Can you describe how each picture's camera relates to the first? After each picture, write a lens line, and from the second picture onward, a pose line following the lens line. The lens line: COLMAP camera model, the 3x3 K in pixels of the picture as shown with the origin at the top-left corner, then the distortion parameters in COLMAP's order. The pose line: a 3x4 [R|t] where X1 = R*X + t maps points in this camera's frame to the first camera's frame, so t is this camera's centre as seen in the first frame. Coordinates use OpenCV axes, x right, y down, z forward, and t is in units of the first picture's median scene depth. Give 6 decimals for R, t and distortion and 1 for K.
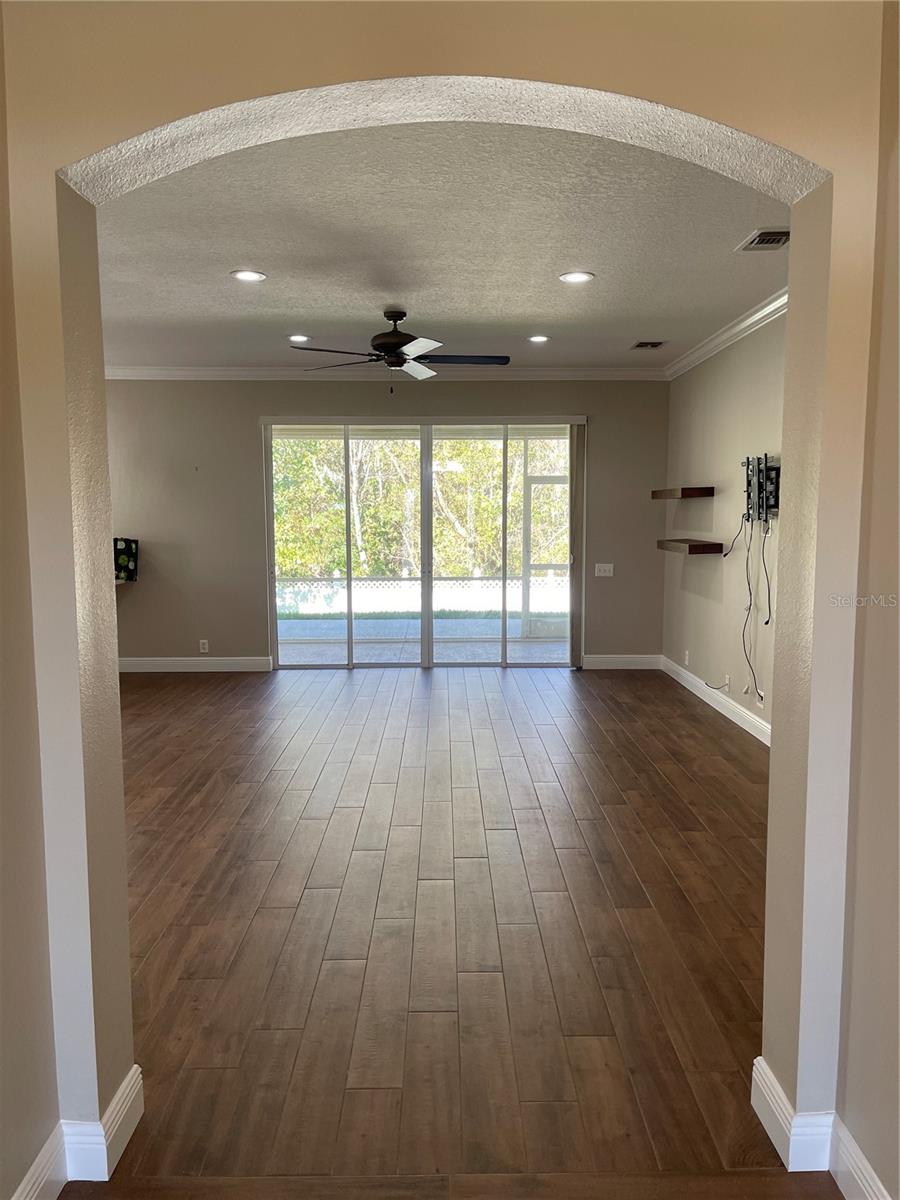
lens RADIAL K [[905.3, 0, 455.1], [0, 905.3, 603.6], [0, 0, 1]] dist [0.076496, -0.087014]
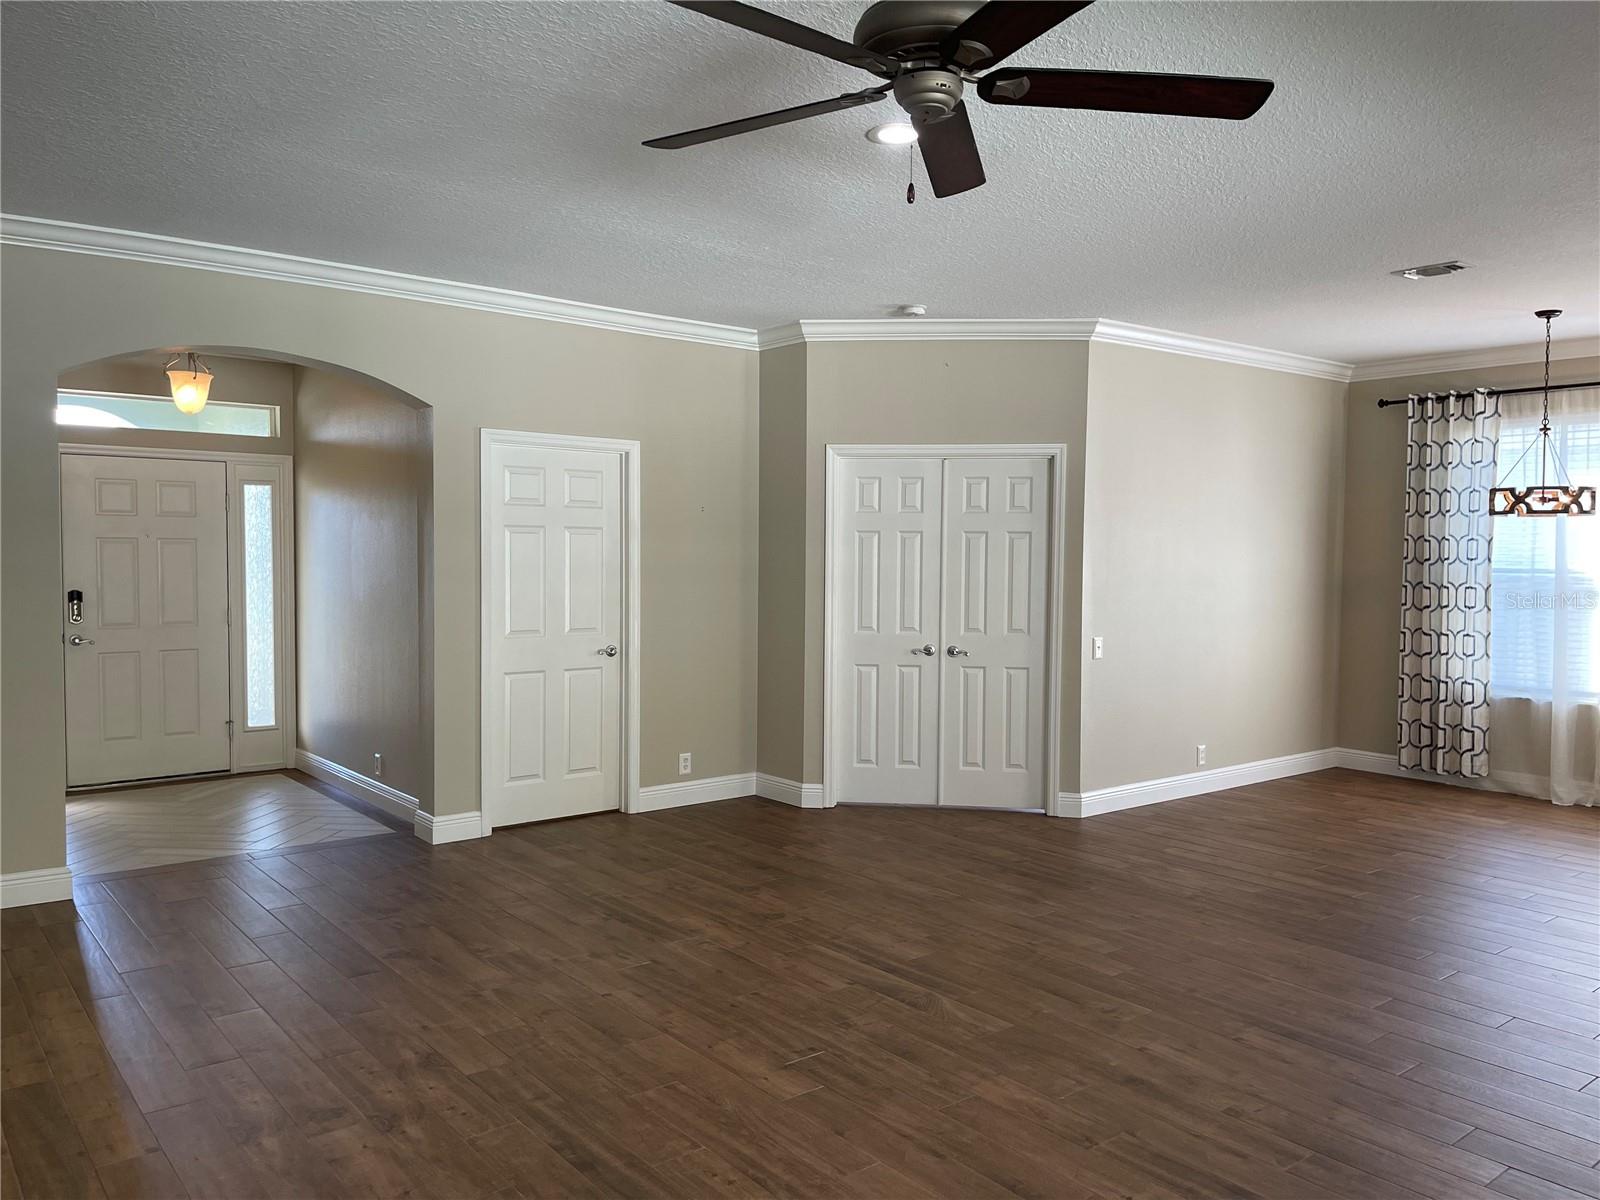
lens RADIAL K [[1207.0, 0, 809.4], [0, 1207.0, 604.4], [0, 0, 1]] dist [0.076496, -0.087014]
pose [[-0.787902, 0.021667, -0.615420, 0.217359], [-0.069585, 0.989847, 0.123937, -0.119686], [0.611857, 0.140474, -0.778394, 1.199589]]
